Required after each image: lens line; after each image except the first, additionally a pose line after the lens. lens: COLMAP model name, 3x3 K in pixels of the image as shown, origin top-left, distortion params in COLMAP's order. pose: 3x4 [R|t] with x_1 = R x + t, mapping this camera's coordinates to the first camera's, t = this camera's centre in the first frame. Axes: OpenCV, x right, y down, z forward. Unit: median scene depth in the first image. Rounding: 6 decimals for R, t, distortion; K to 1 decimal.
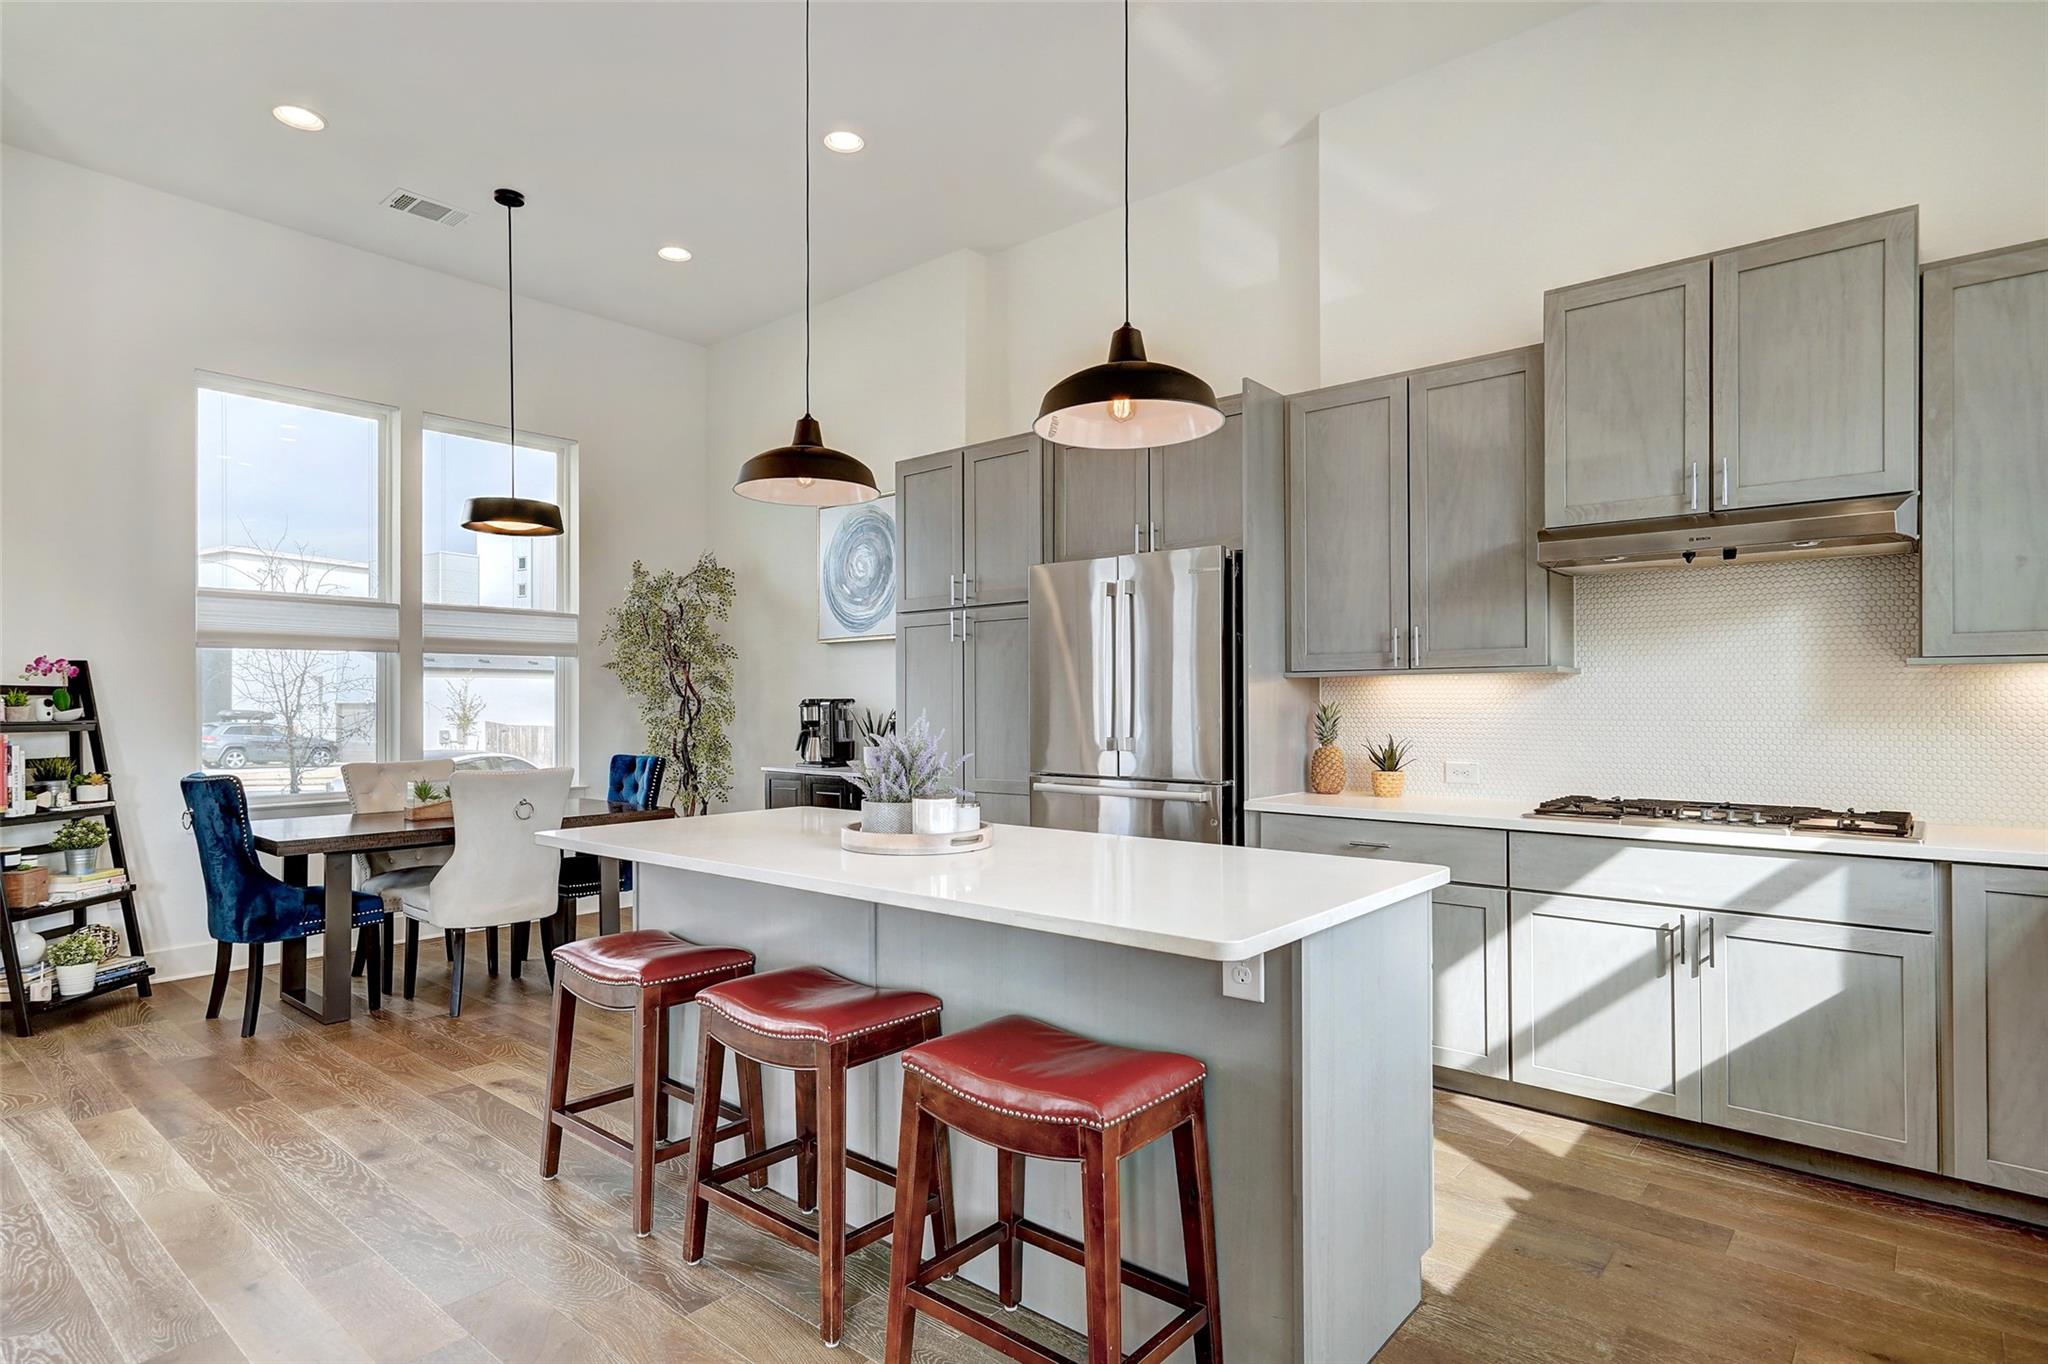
lens RADIAL K [[1079.2, 0, 1021.9], [0, 1079.2, 689.9], [0, 0, 1]] dist [0.013983, 0.001220]
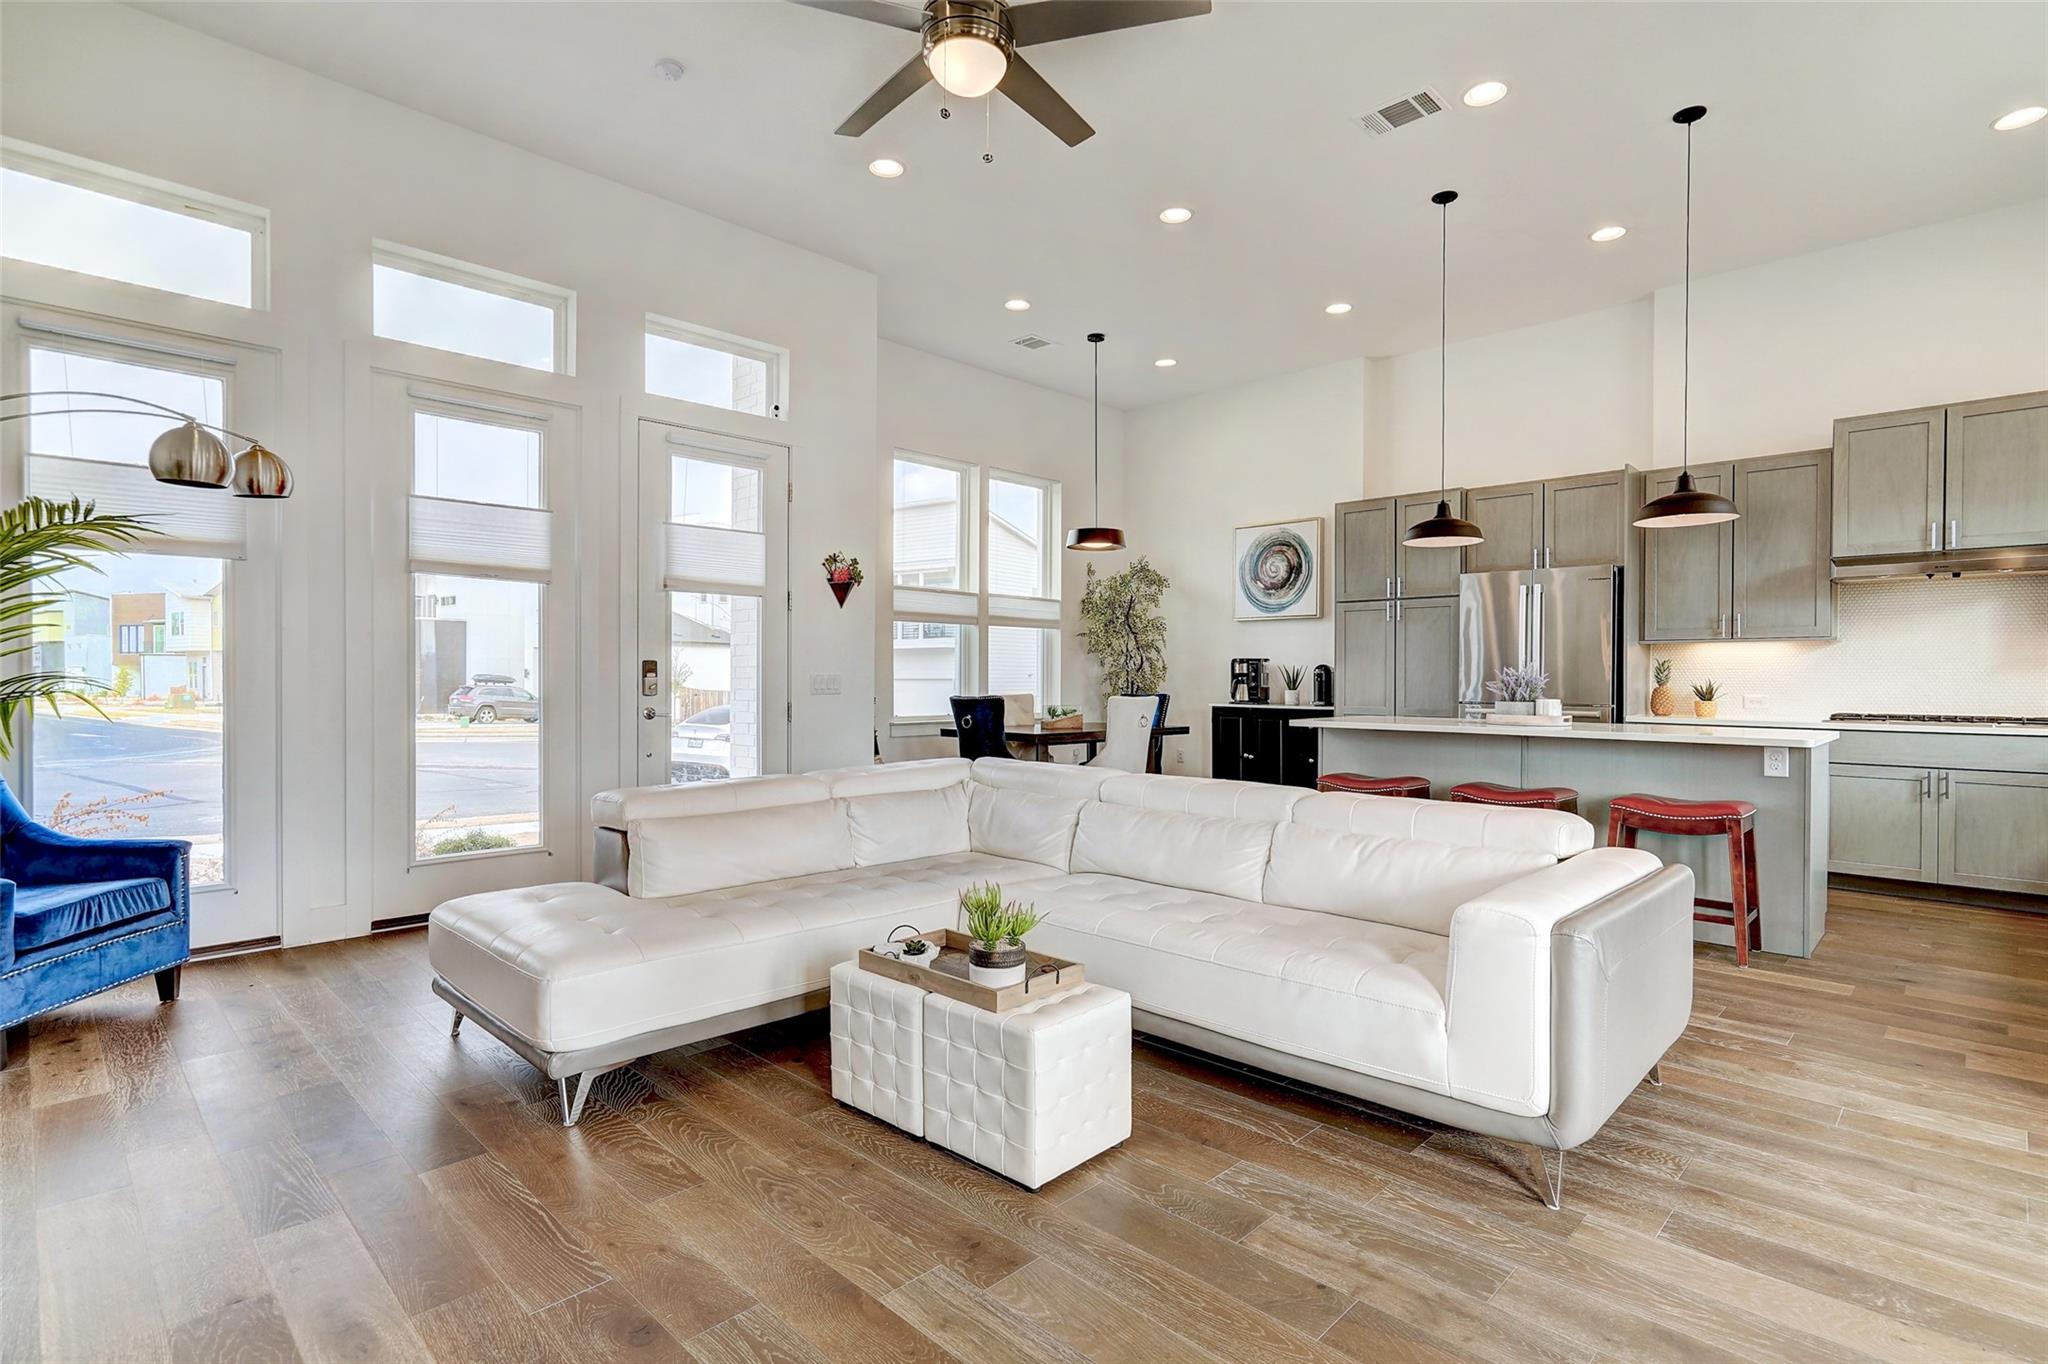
lens RADIAL K [[990.2, 0, 1029.0], [0, 990.2, 679.4], [0, 0, 1]] dist [-0.003889, 0.003837]
pose [[0.997662, 0.011876, -0.067303, -0.640364], [-0.011002, 0.999850, 0.013340, 0.036496], [0.067452, -0.012569, 0.997643, -0.618634]]
